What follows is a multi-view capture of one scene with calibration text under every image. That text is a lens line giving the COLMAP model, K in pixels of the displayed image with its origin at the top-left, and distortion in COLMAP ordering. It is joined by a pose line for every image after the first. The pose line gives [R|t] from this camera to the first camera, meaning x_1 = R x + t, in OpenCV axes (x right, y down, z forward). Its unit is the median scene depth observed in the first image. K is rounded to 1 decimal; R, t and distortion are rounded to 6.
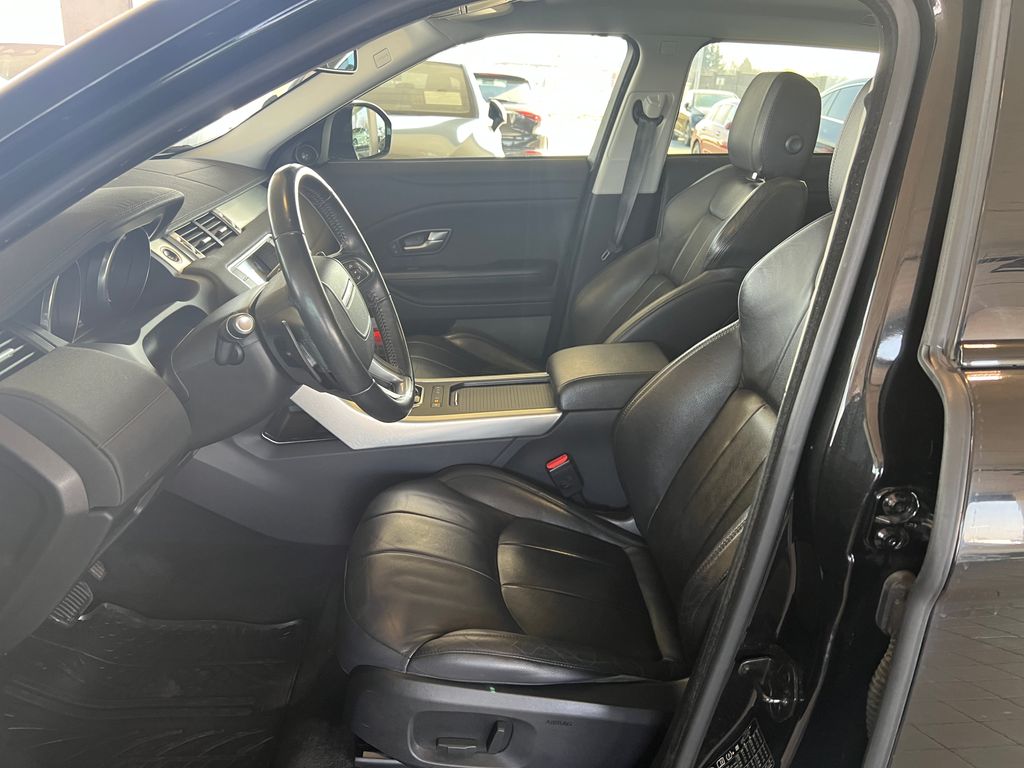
lens RADIAL K [[786.9, 0, 512.0], [0, 786.9, 384.0], [0, 0, 1]] dist [0.079612, -0.100515]
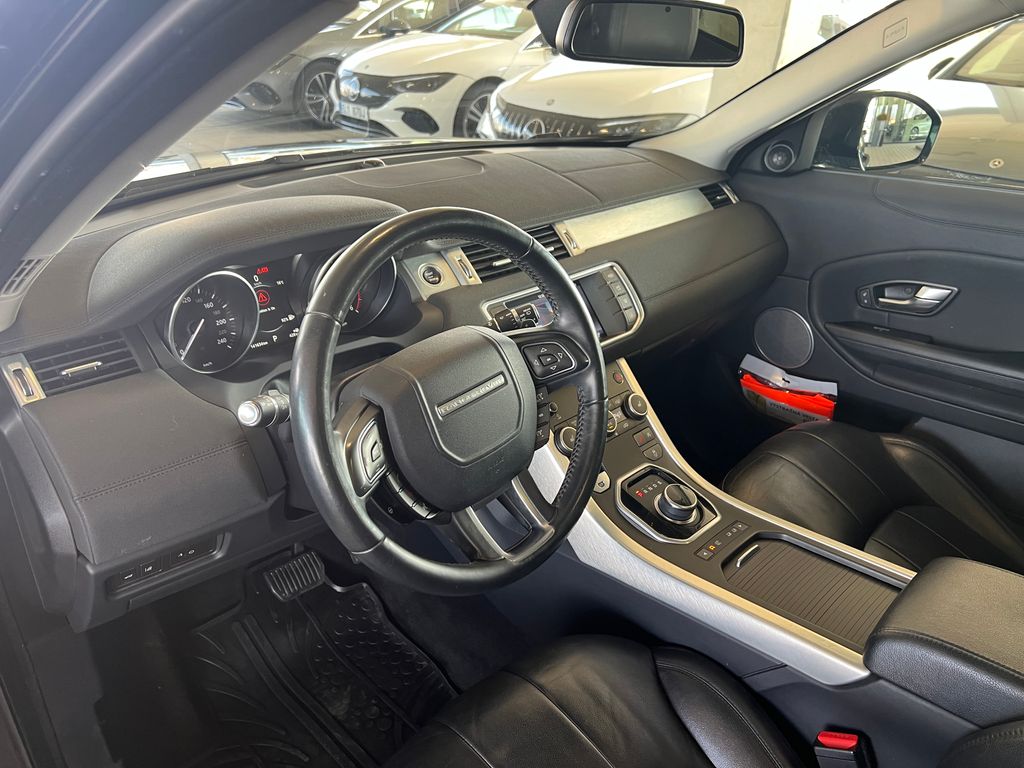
lens RADIAL K [[786.9, 0, 512.0], [0, 786.9, 384.0], [0, 0, 1]] dist [0.079612, -0.100515]
pose [[0.672951, 0.317137, -0.668252, 0.200517], [-0.277161, 0.945717, 0.169706, -0.180086], [0.685797, 0.071010, 0.724320, 0.361634]]
